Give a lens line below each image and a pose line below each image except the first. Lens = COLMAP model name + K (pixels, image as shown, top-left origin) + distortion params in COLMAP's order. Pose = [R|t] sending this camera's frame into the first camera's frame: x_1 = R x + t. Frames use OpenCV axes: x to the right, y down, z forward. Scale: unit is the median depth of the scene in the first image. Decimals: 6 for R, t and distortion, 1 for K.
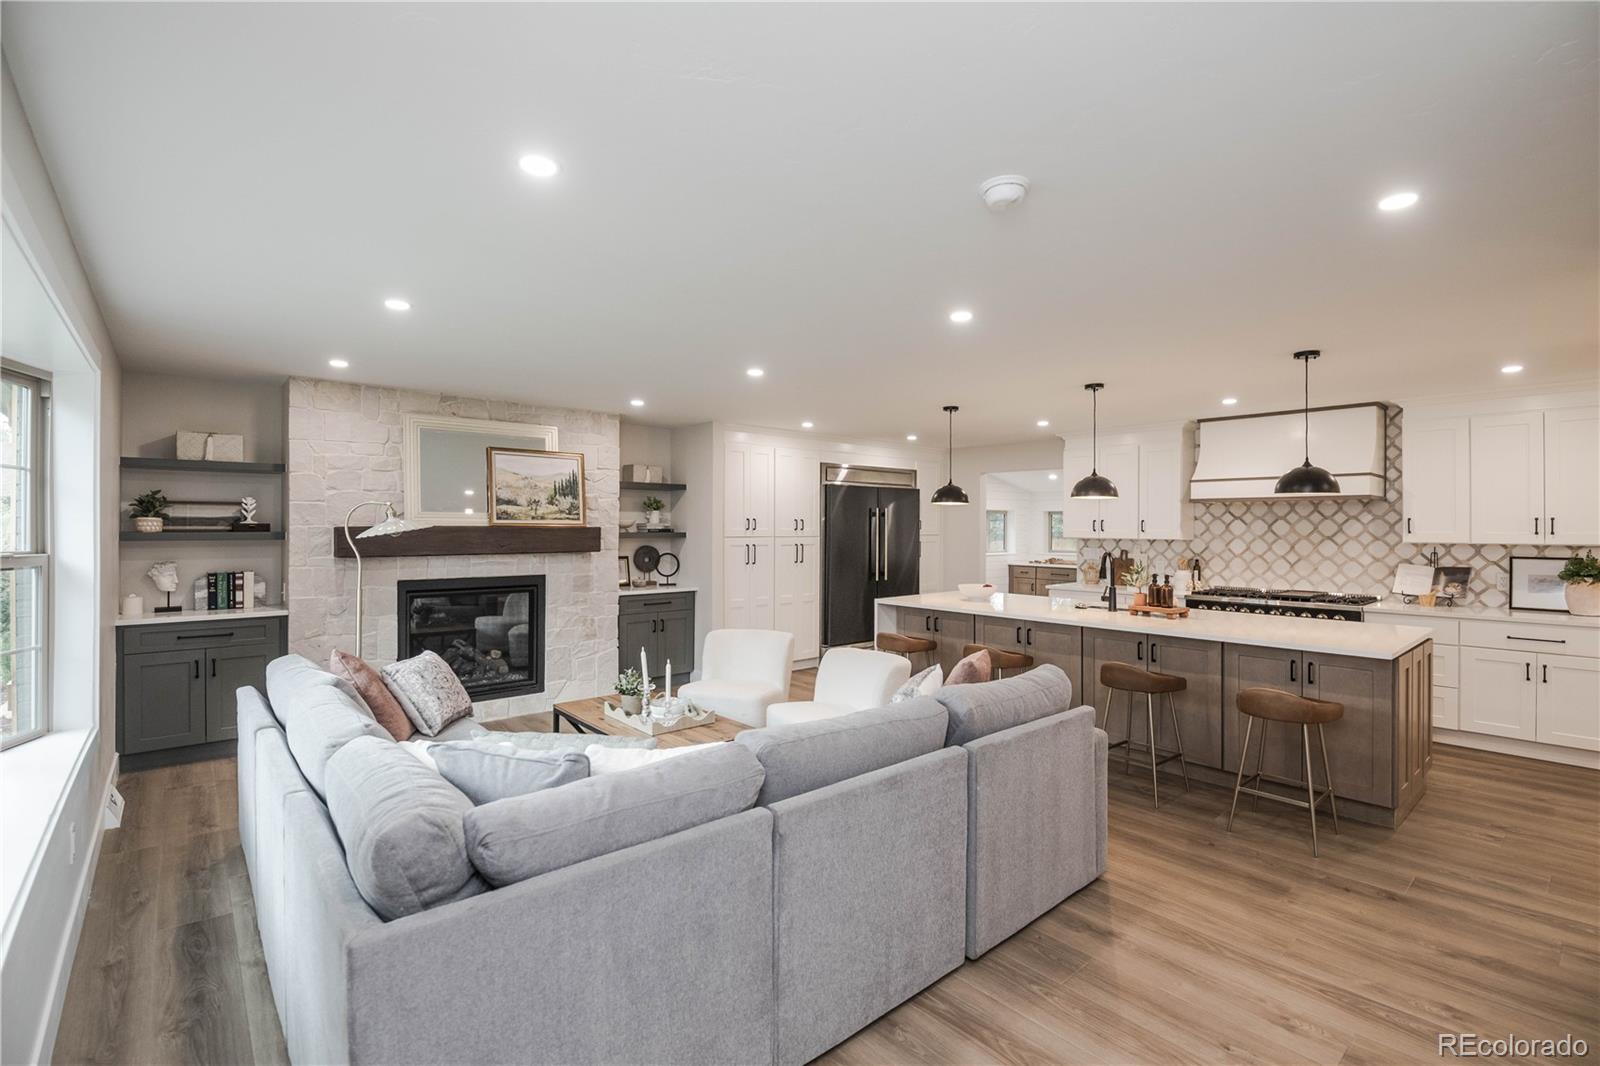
lens RADIAL K [[723.0, 0, 807.9], [0, 723.0, 527.0], [0, 0, 1]] dist [-0.016223, -0.006223]
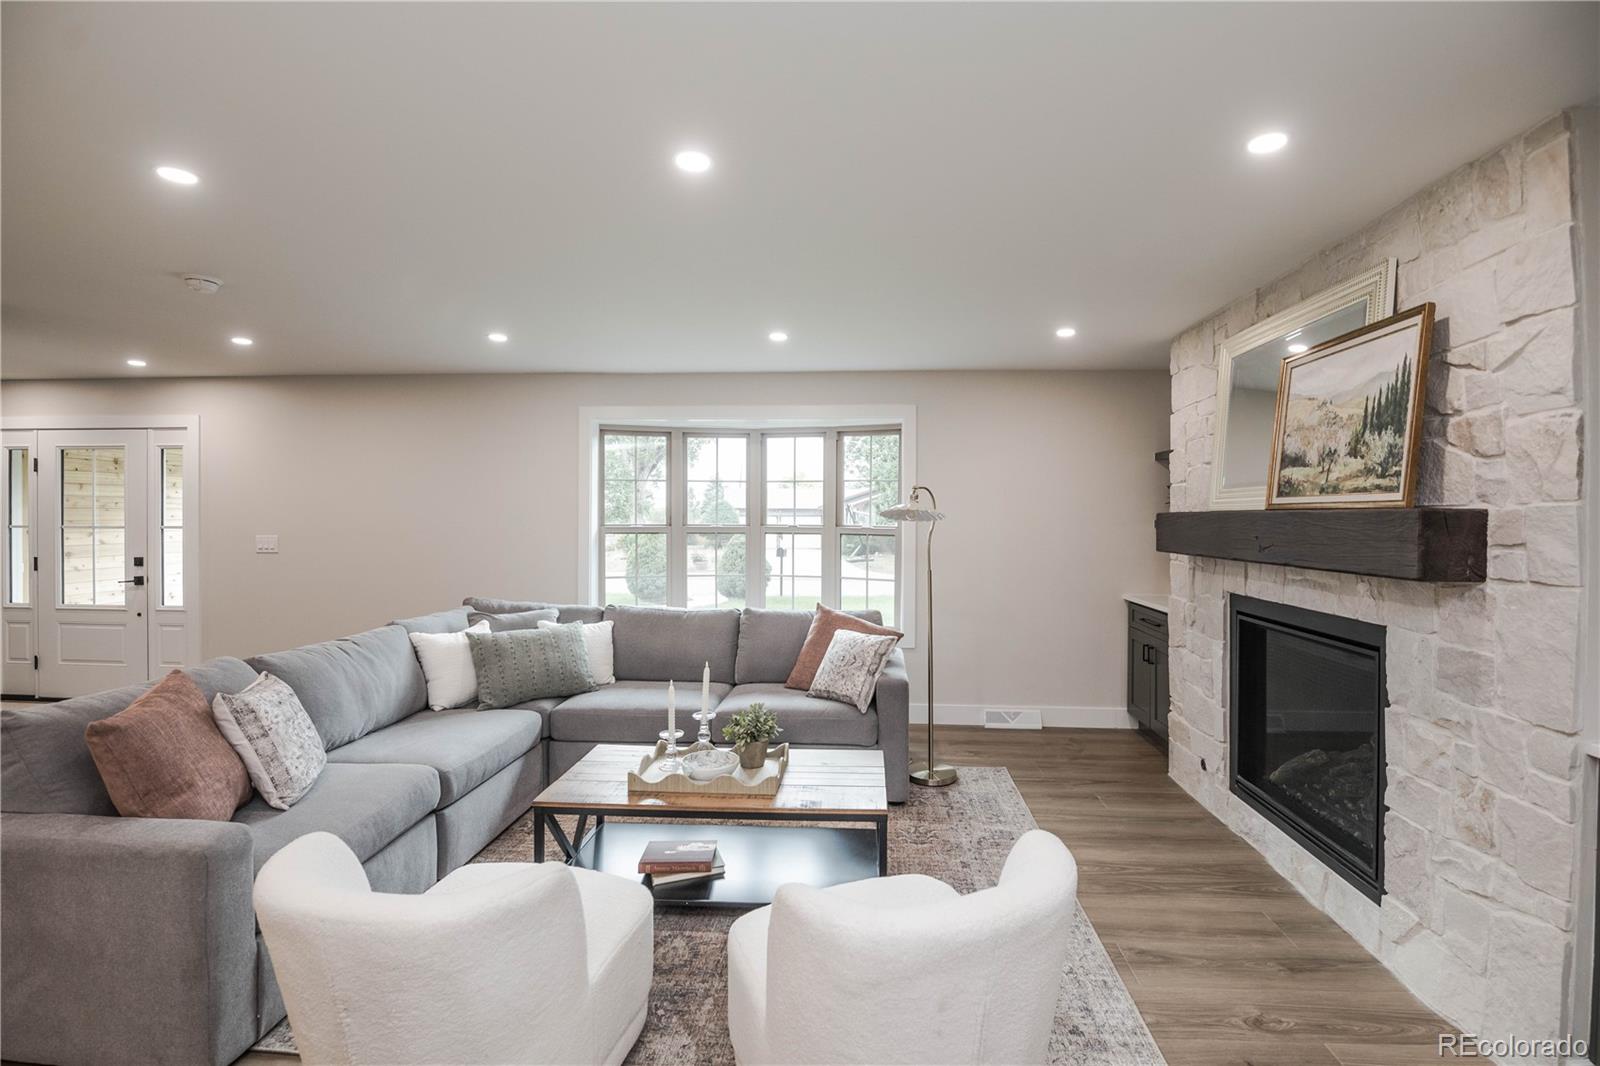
lens RADIAL K [[723.0, 0, 790.6], [0, 723.0, 516.4], [0, 0, 1]] dist [-0.016223, -0.006223]
pose [[-0.741892, -0.003602, -0.670510, 0.156069], [-0.004761, 0.999989, -0.000104, 0.004923], [0.670503, 0.003115, -0.741901, 1.072278]]
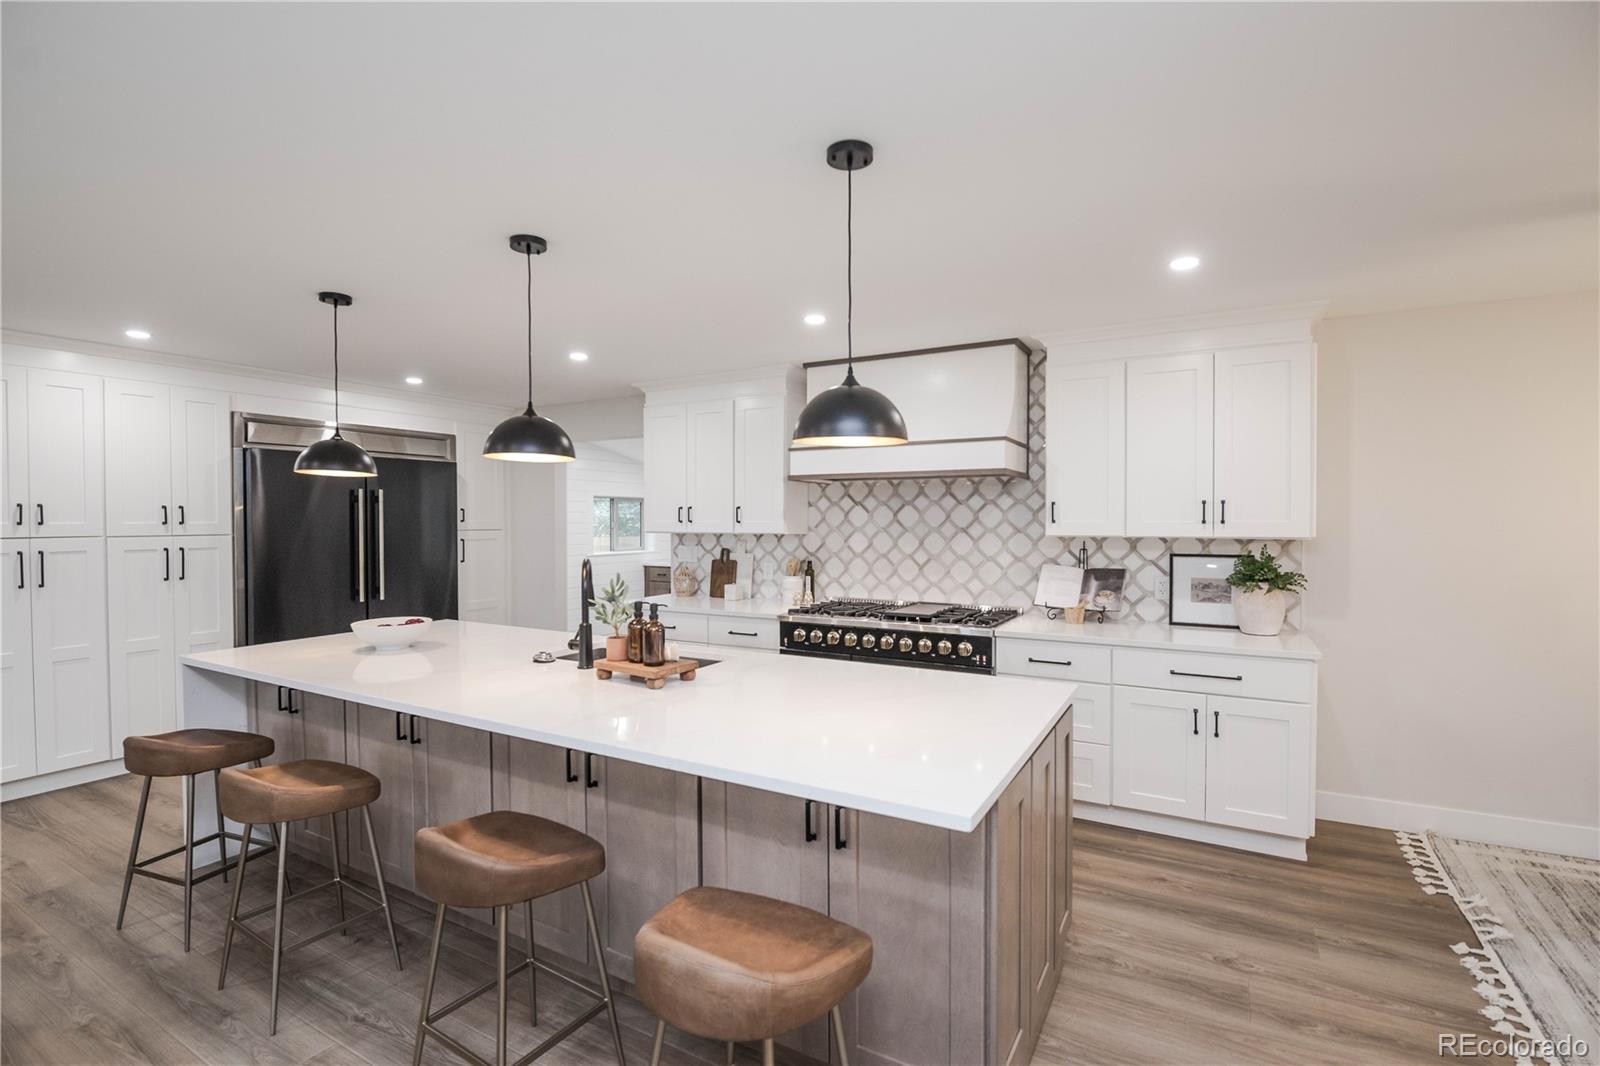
lens RADIAL K [[723.0, 0, 793.0], [0, 723.0, 528.2], [0, 0, 1]] dist [-0.016223, -0.006223]
pose [[0.948096, -0.009033, 0.317857, 0.344955], [0.005107, 0.999900, 0.013181, 0.003175], [-0.317944, -0.010874, 0.948047, 0.373914]]
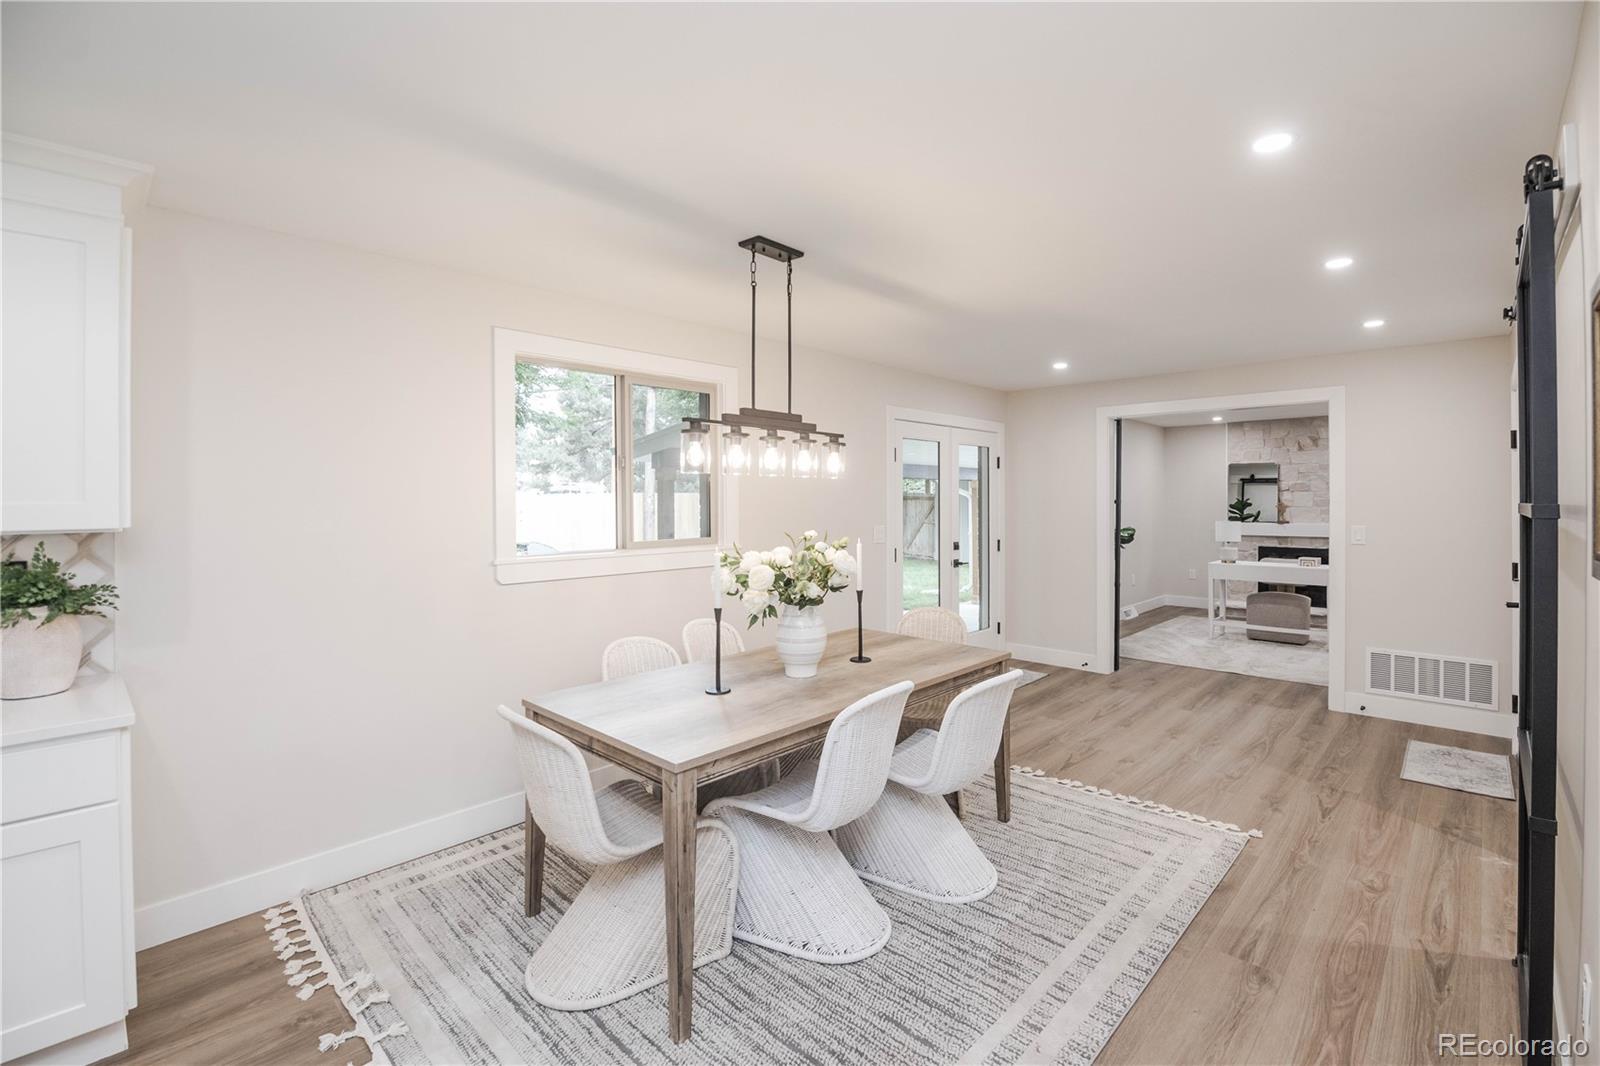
lens RADIAL K [[723.0, 0, 784.6], [0, 723.0, 502.8], [0, 0, 1]] dist [-0.016223, -0.006223]
pose [[-0.065100, -0.008224, 0.997845, 0.538267], [0.001443, 0.999964, 0.008335, 0.004466], [-0.997878, 0.001982, -0.065086, 0.470853]]
